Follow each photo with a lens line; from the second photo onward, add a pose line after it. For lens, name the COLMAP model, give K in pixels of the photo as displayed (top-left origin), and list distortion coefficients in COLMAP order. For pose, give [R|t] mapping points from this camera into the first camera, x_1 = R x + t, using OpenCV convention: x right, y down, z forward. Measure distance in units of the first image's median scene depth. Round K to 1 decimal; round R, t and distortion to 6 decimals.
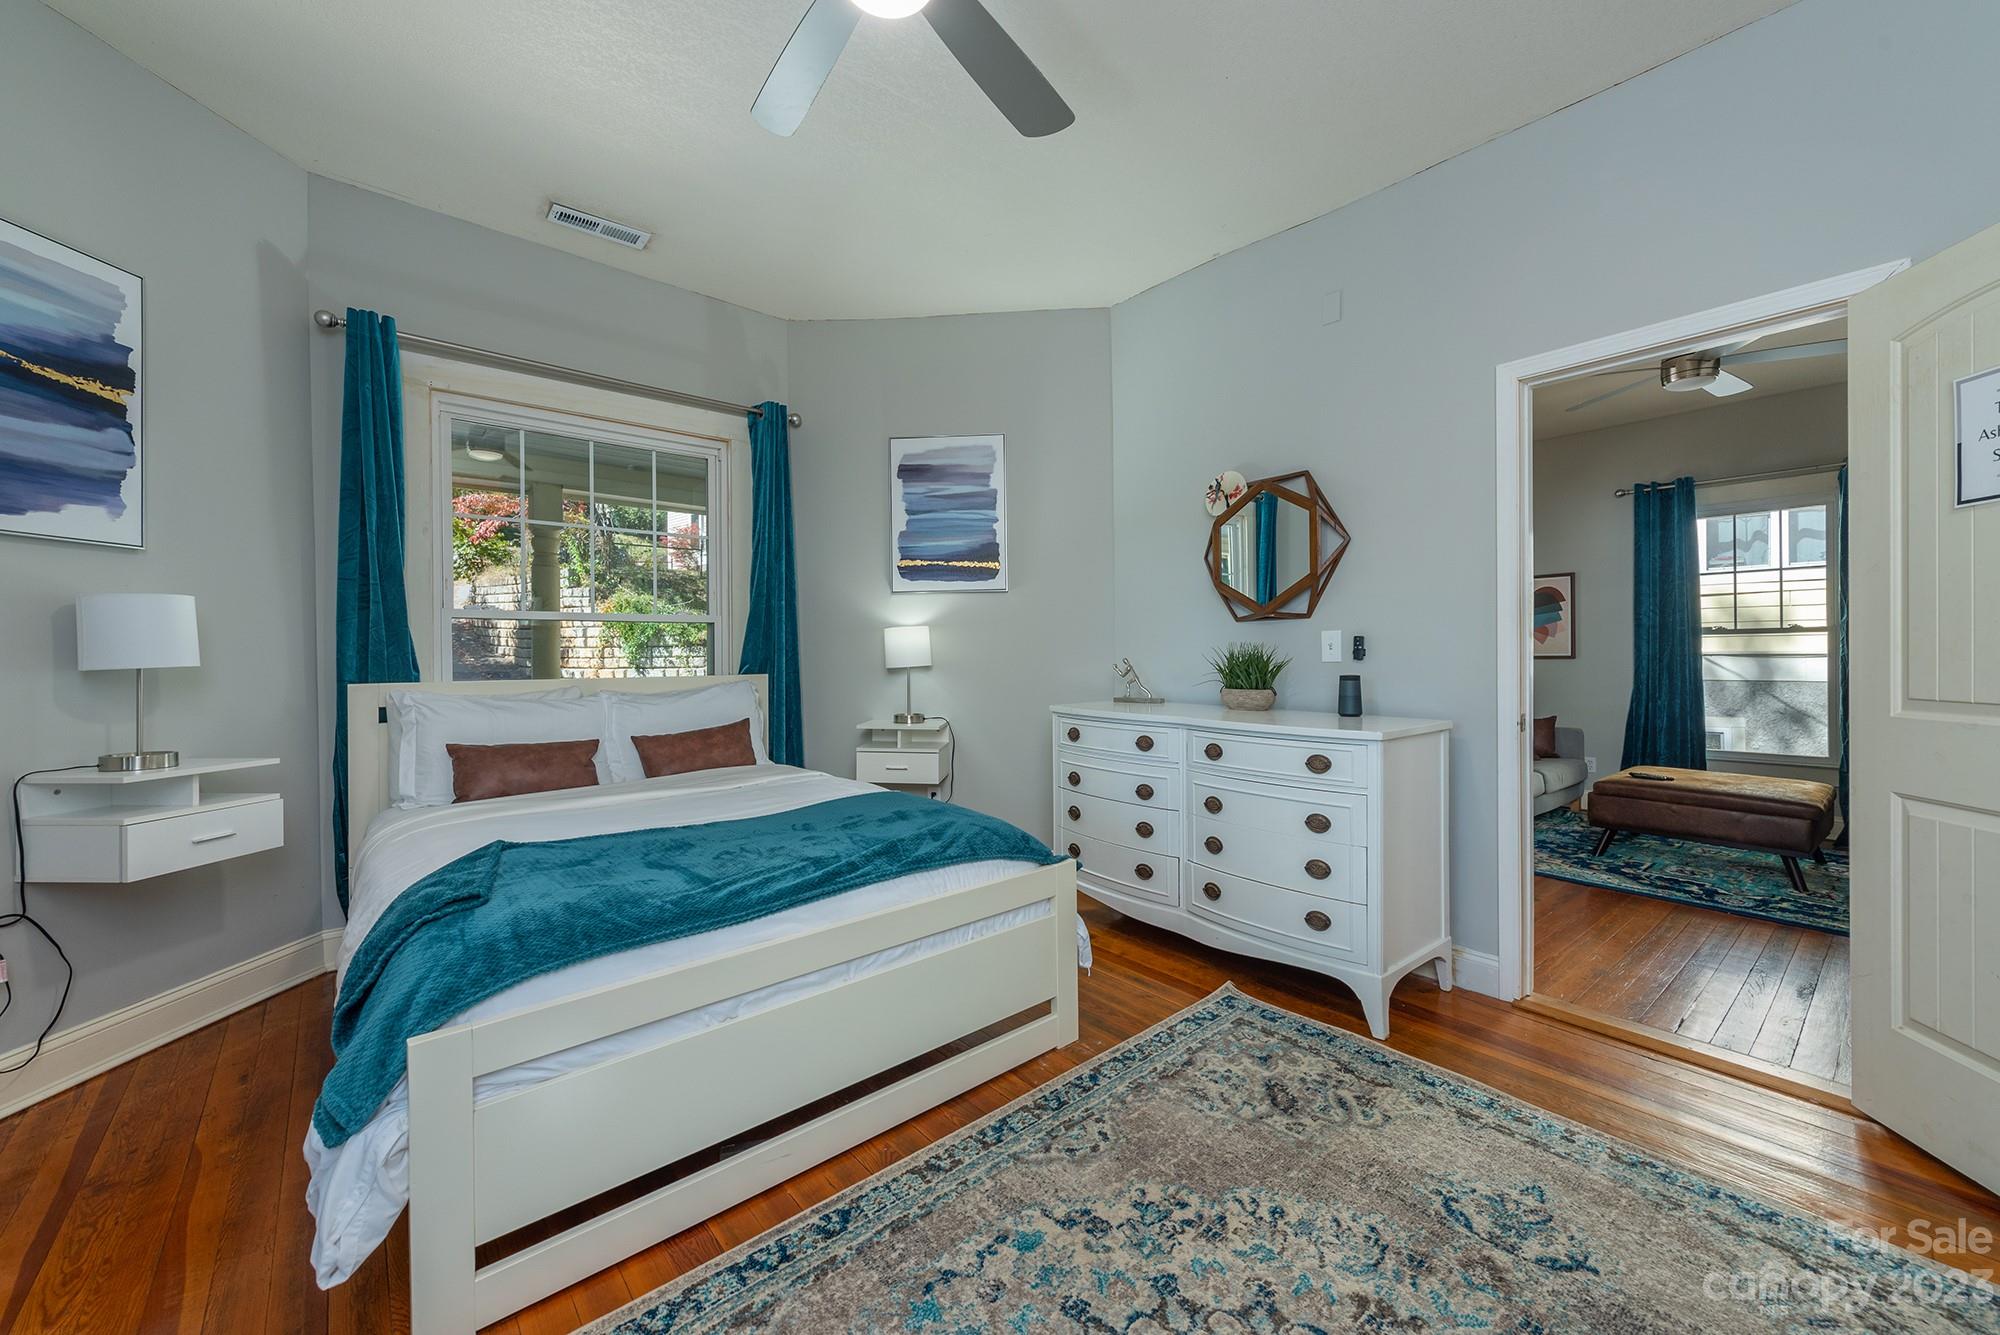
lens RADIAL K [[775.1, 0, 998.3], [0, 775.1, 652.7], [0, 0, 1]] dist [0.015030, -0.000218]
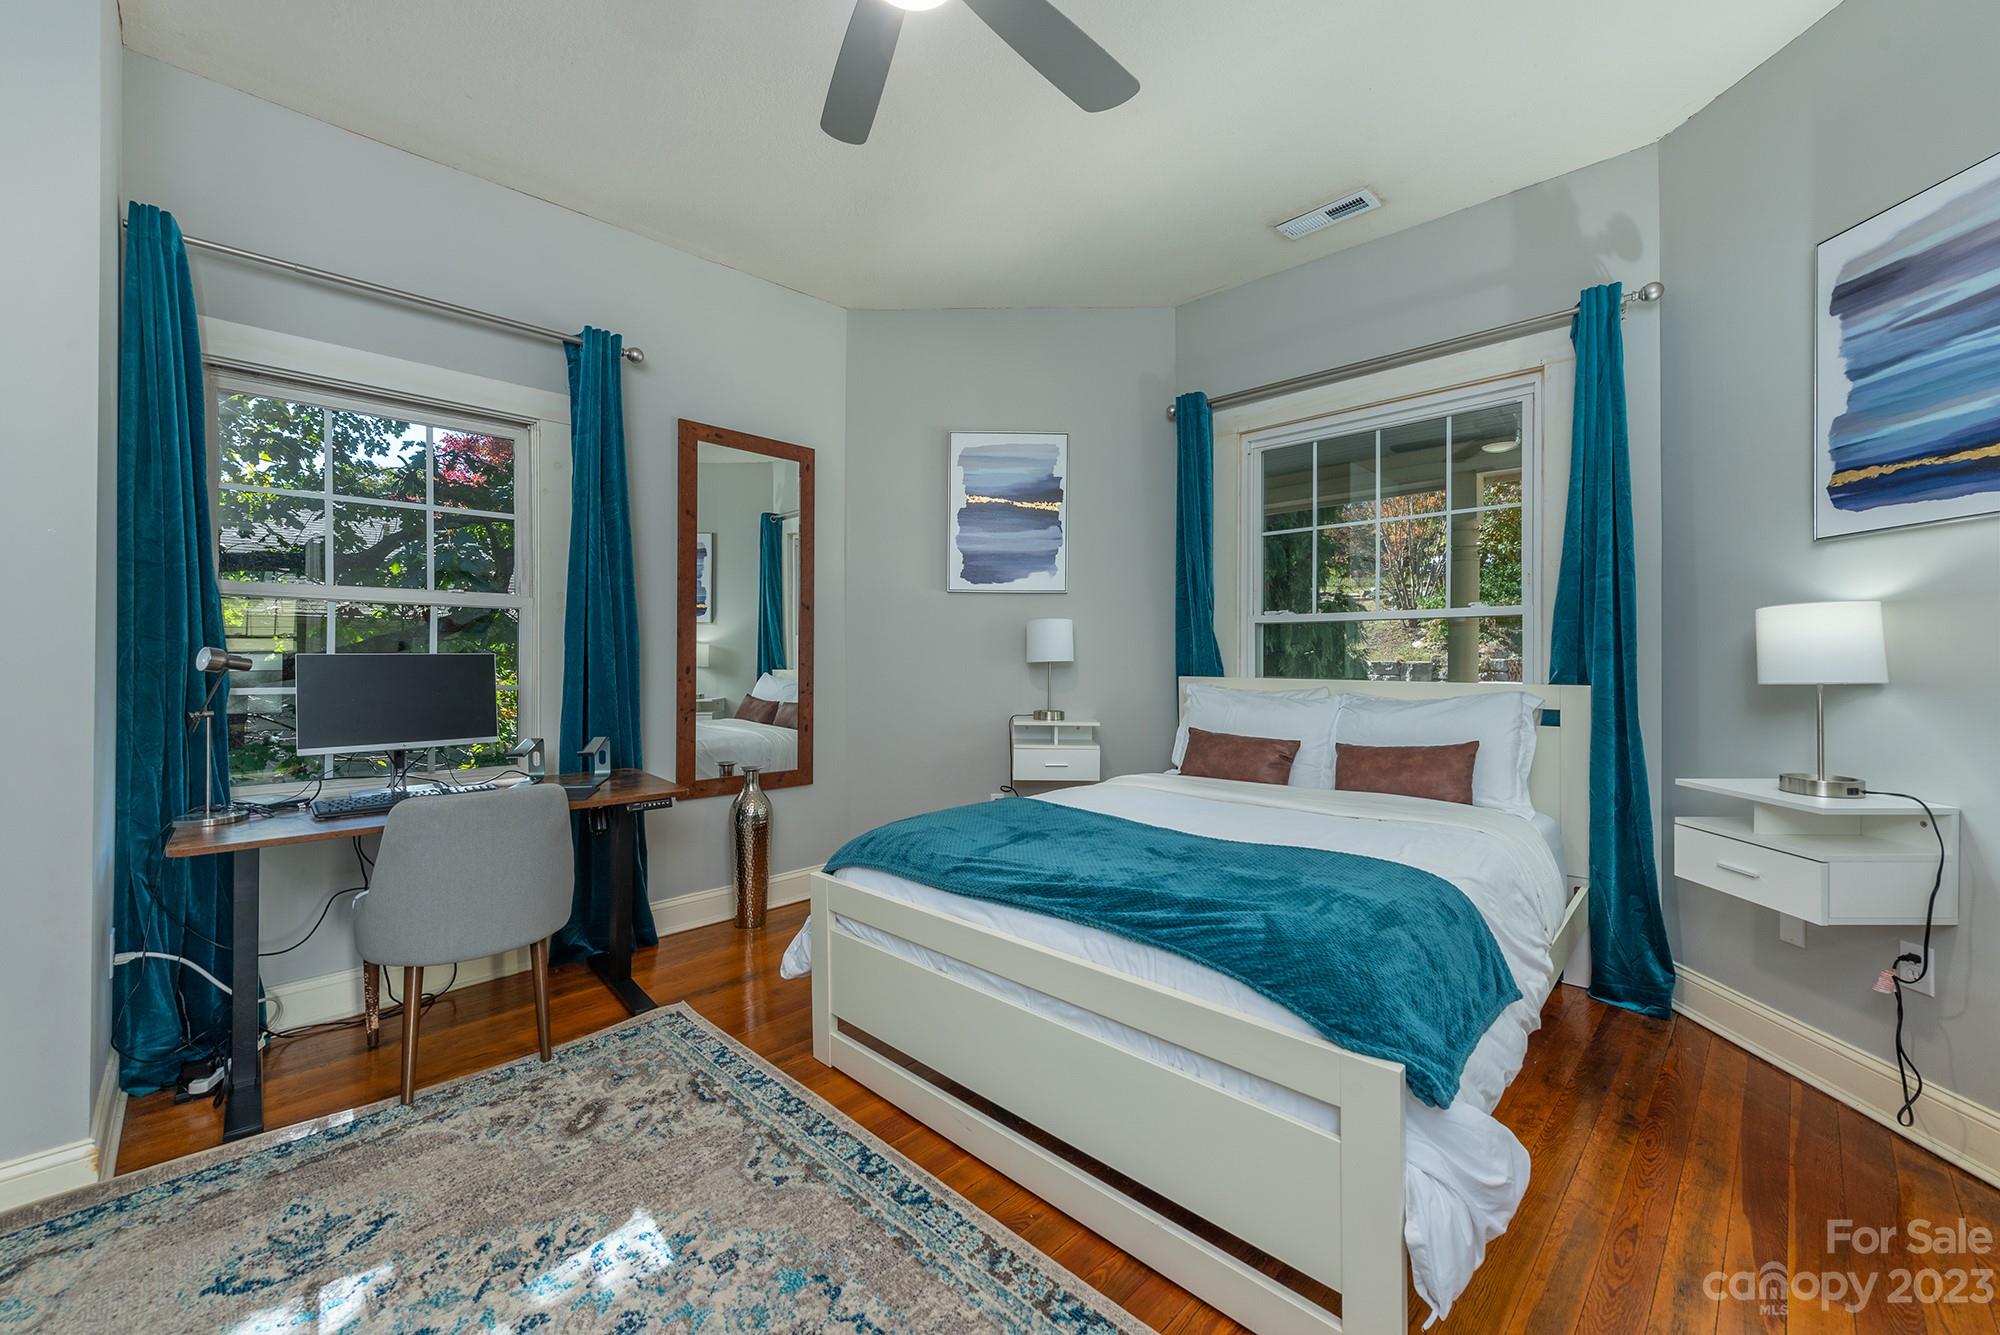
lens RADIAL K [[775.1, 0, 998.3], [0, 775.1, 652.7], [0, 0, 1]] dist [0.015030, -0.000218]
pose [[0.095822, 0.005364, -0.995384, 0.470509], [0.001363, 0.999984, 0.005520, -0.007815], [0.995398, -0.001886, 0.095814, 0.560525]]
